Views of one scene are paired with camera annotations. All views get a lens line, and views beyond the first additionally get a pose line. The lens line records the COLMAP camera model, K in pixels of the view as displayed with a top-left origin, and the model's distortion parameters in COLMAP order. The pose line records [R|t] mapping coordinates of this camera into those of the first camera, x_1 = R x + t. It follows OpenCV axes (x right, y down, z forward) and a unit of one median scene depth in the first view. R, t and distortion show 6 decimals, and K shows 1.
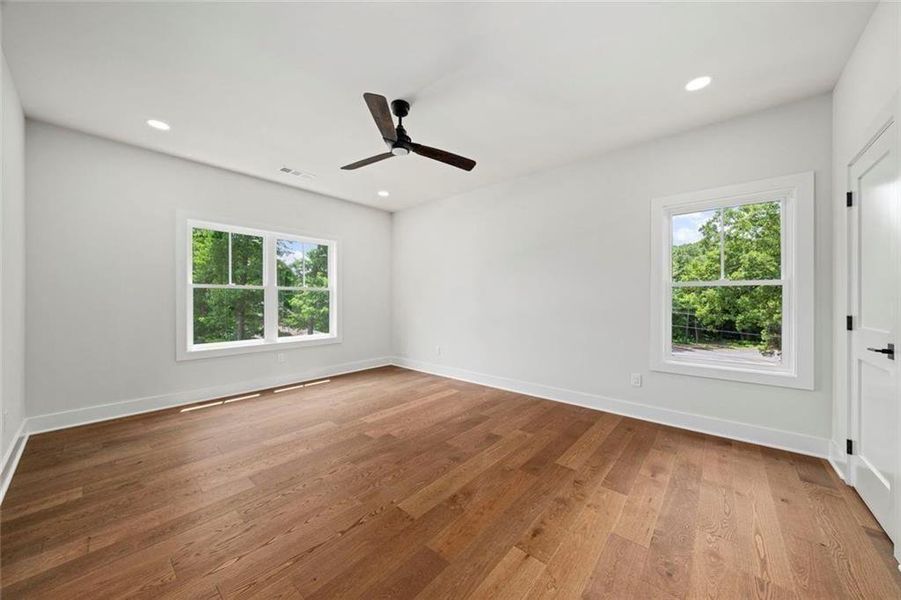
lens RADIAL K [[323.7, 0, 452.0], [0, 323.7, 298.1], [0, 0, 1]] dist [0.001263, -0.000061]
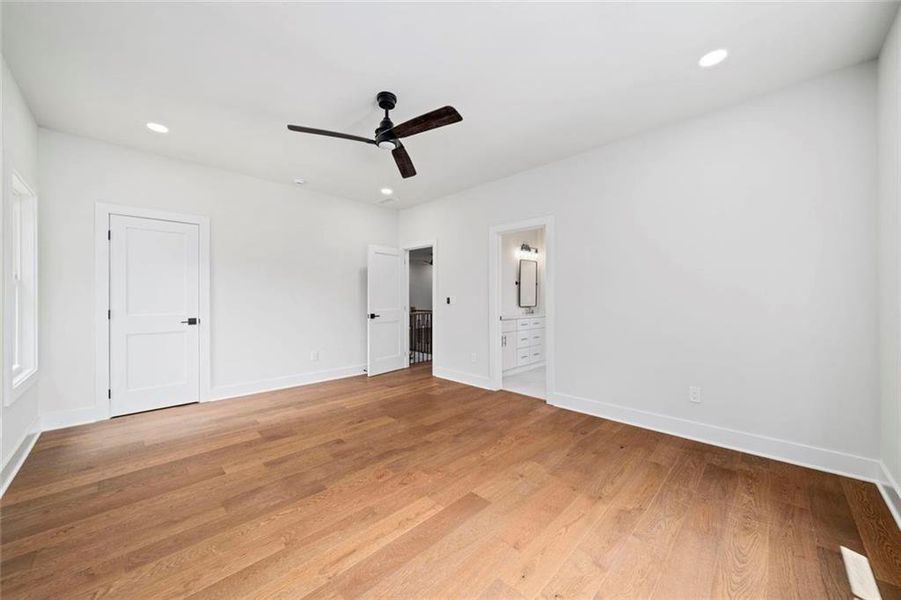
lens RADIAL K [[323.7, 0, 450.0], [0, 323.7, 300.1], [0, 0, 1]] dist [0.001263, -0.000061]
pose [[-0.996794, 0.001884, 0.079984, -0.440096], [0.001984, 0.999997, 0.001173, 0.004681], [-0.079982, 0.001328, -0.996795, 1.995401]]
